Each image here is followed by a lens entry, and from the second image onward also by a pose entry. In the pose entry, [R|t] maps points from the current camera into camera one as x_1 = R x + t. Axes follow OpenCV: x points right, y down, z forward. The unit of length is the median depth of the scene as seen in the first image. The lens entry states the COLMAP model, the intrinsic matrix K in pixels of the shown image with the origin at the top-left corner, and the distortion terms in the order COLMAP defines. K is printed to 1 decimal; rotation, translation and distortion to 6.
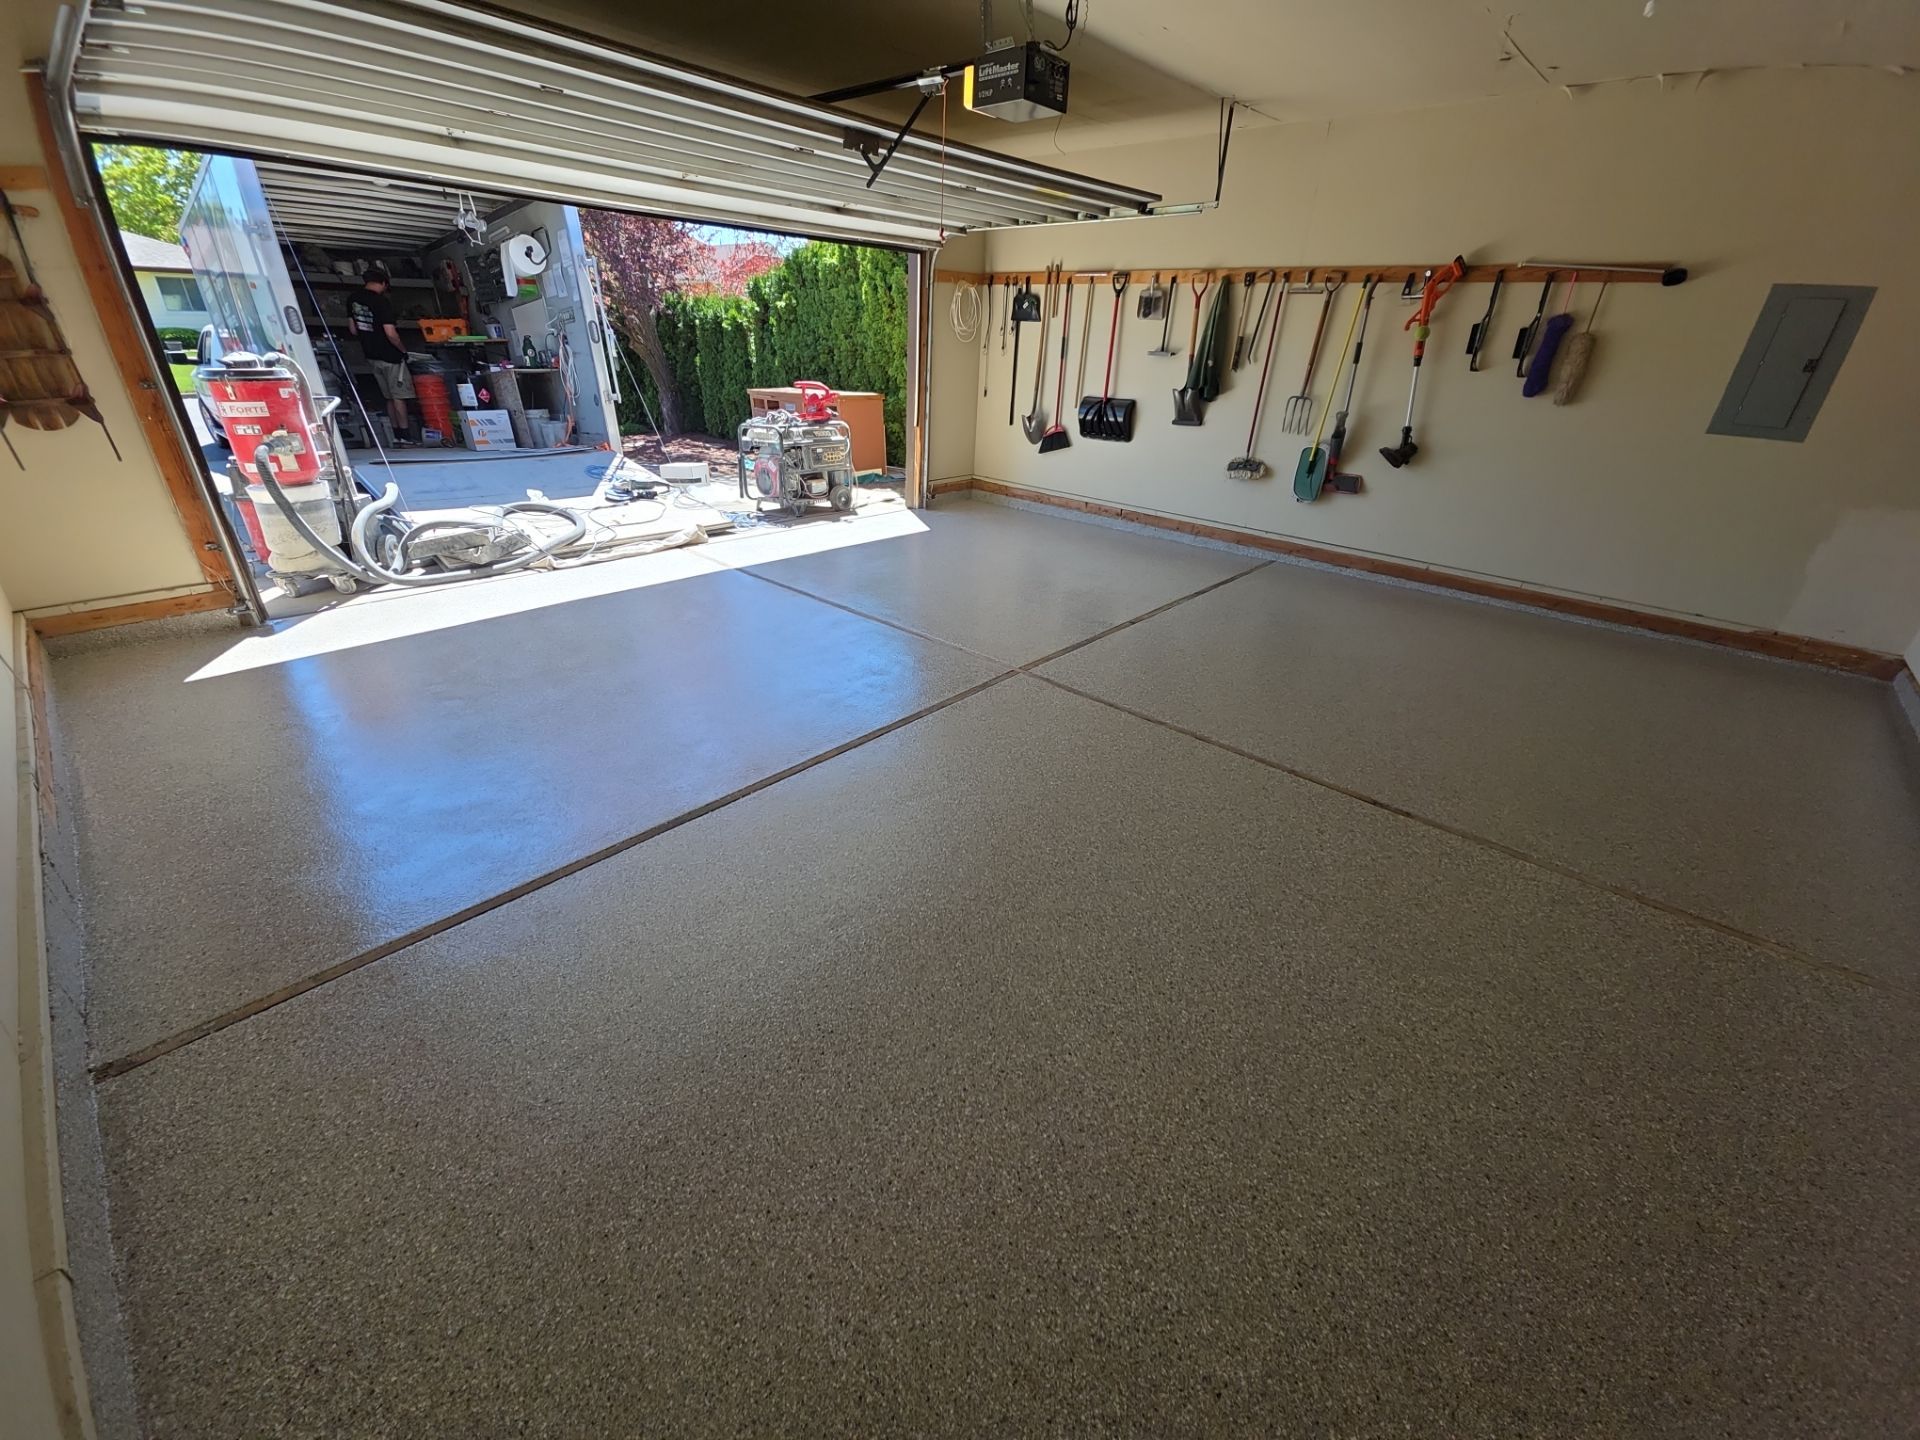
lens RADIAL K [[756.2, 0, 960.0], [0, 756.2, 720.0], [0, 0, 1]] dist [0.017965, -0.008503]
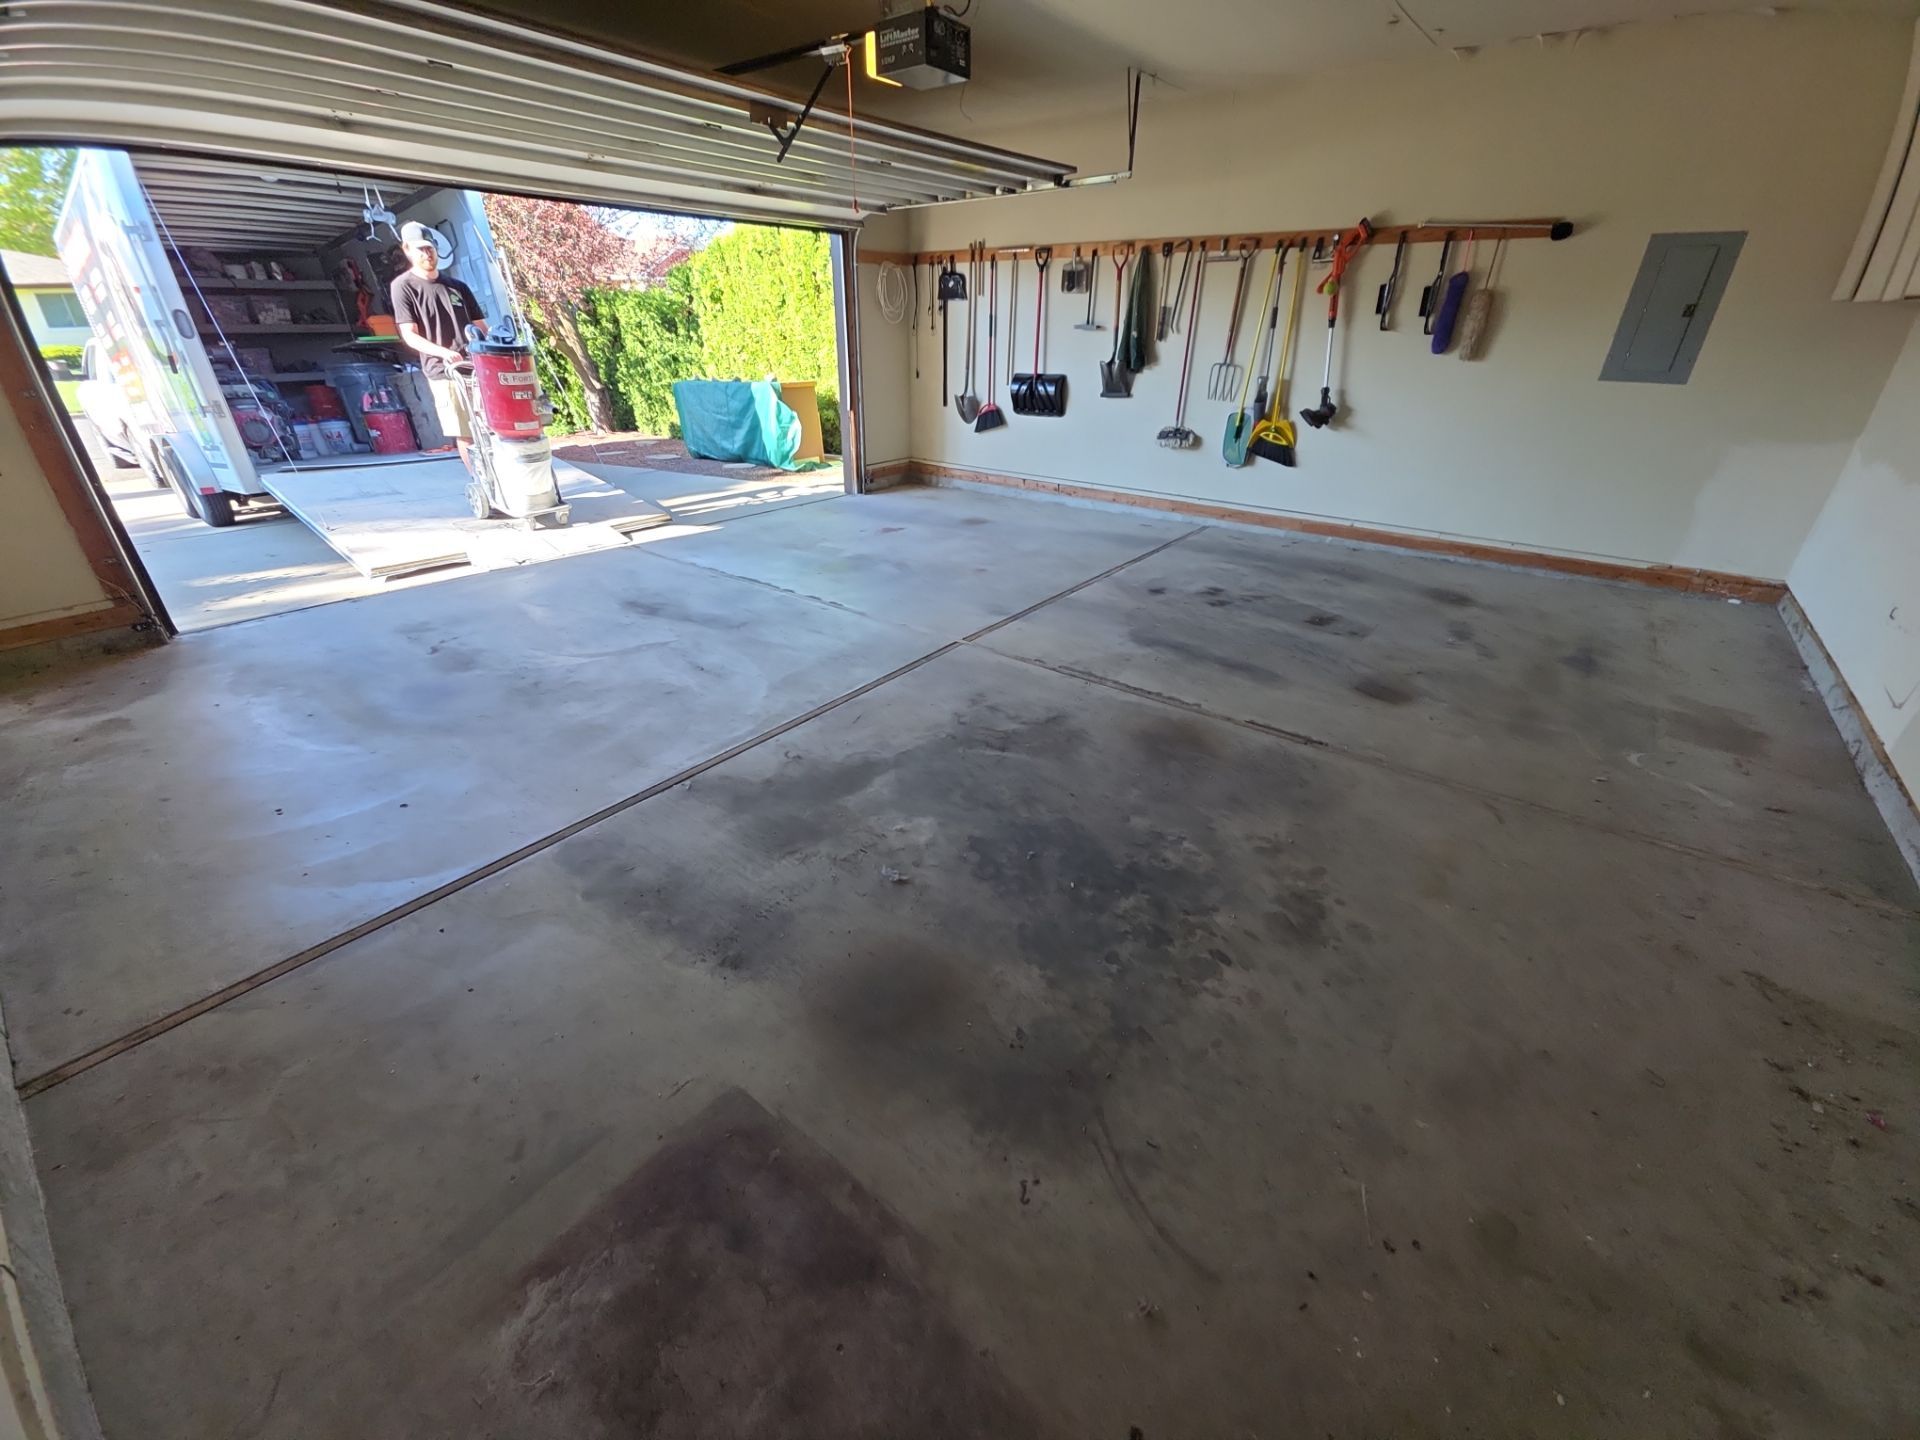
lens RADIAL K [[756.2, 0, 960.0], [0, 756.2, 720.0], [0, 0, 1]] dist [0.017965, -0.008503]
pose [[0.996590, -0.062773, 0.053545, 0.009810], [0.062163, 0.997982, 0.012989, 0.017541], [-0.054253, -0.009616, 0.998481, -0.006215]]
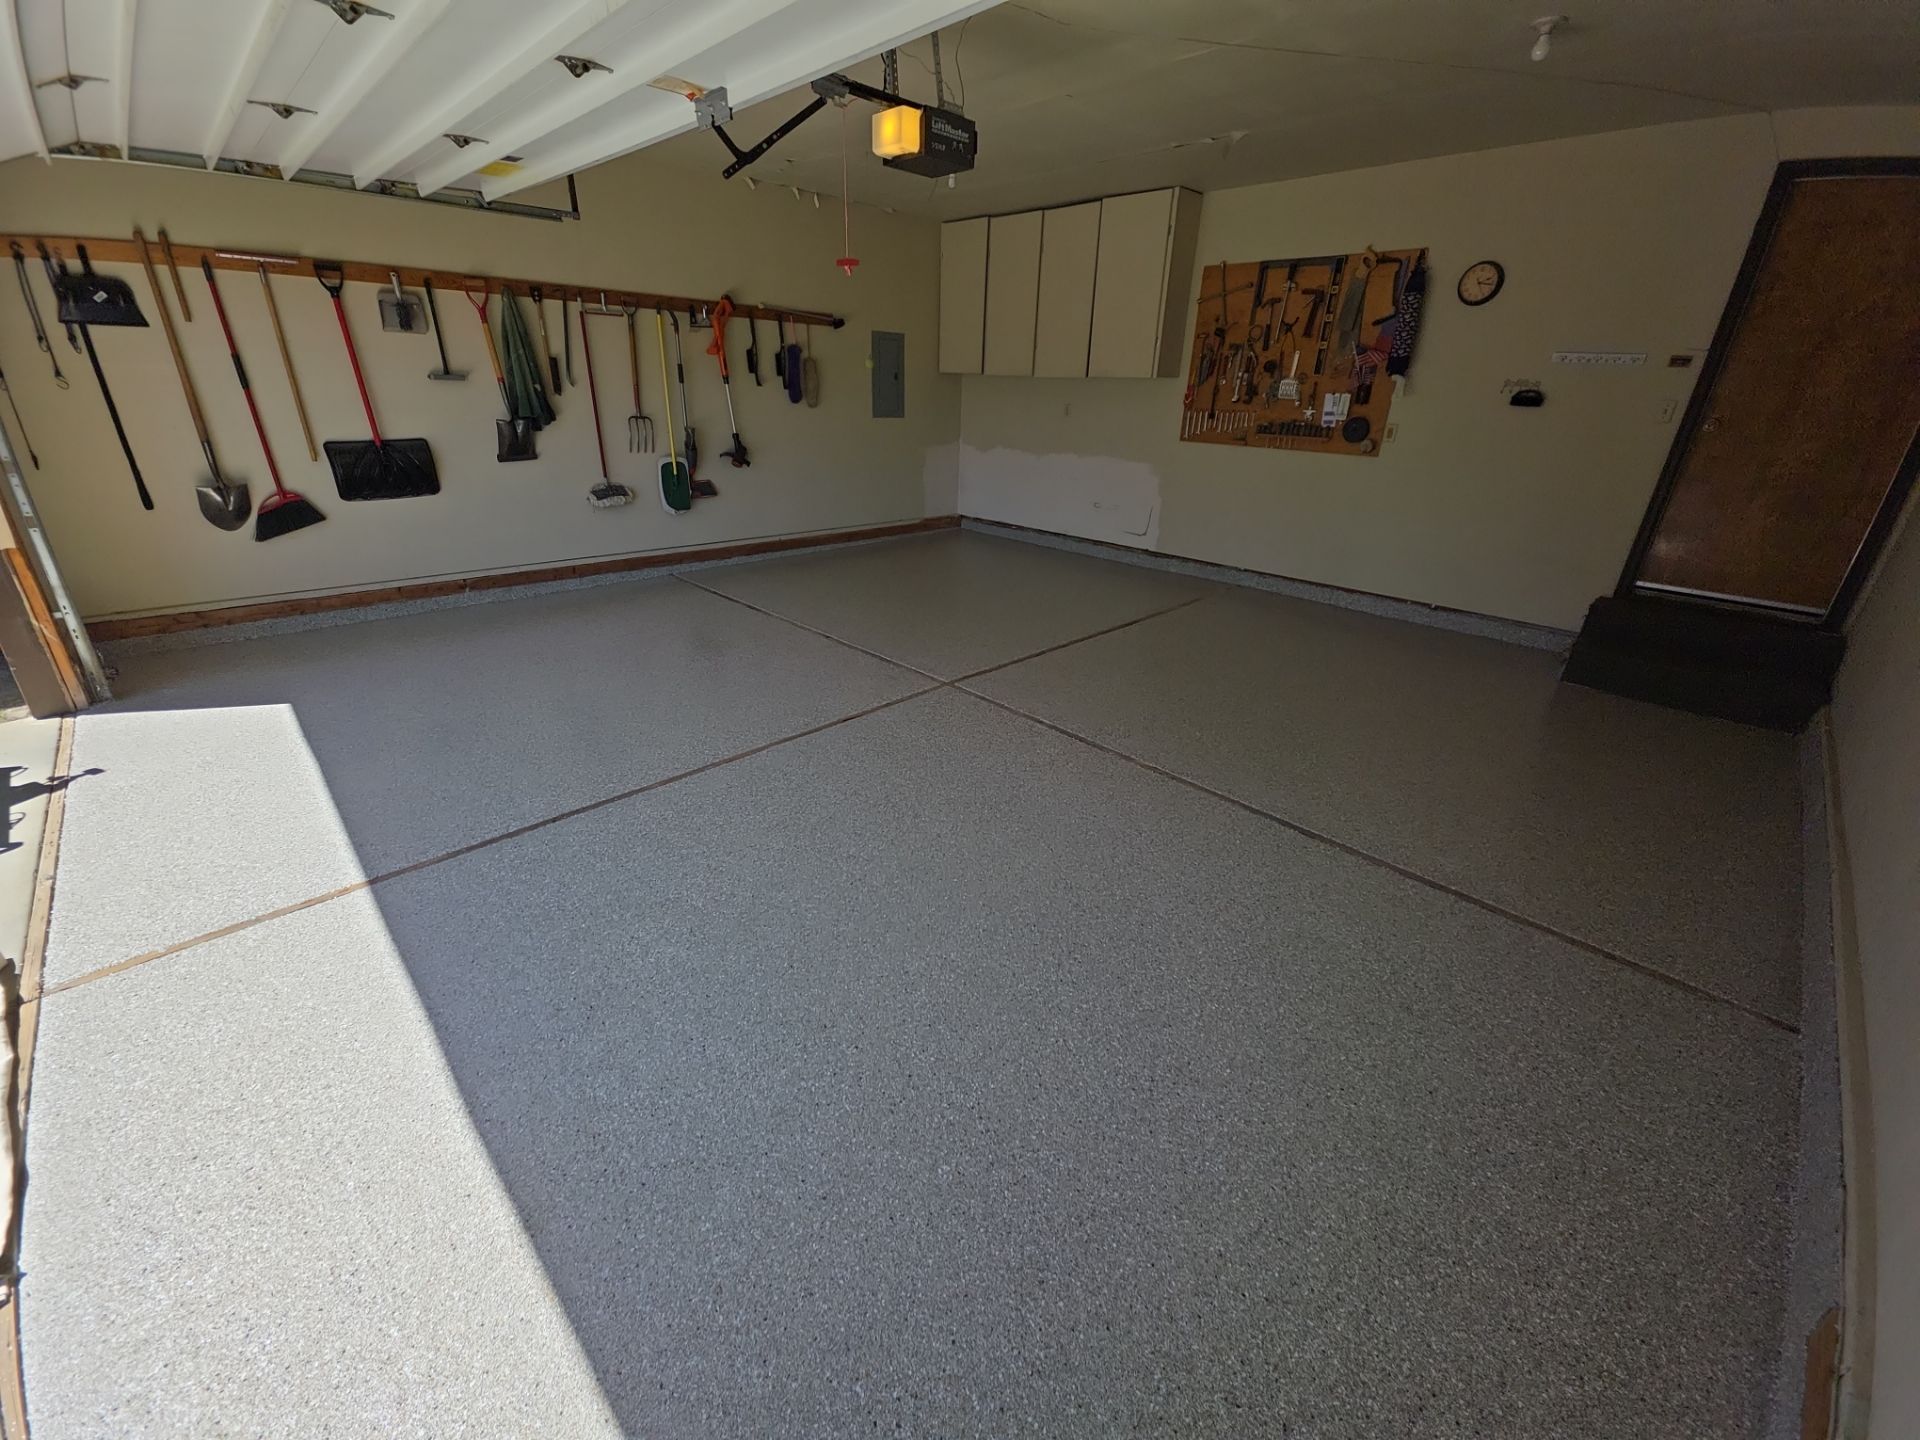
lens RADIAL K [[756.2, 0, 960.0], [0, 756.2, 720.0], [0, 0, 1]] dist [0.017965, -0.008503]
pose [[0.049780, -0.441092, 0.896080, -0.600747], [0.430429, 0.819074, 0.379274, -0.282062], [-0.901251, 0.366819, 0.230633, 0.507481]]
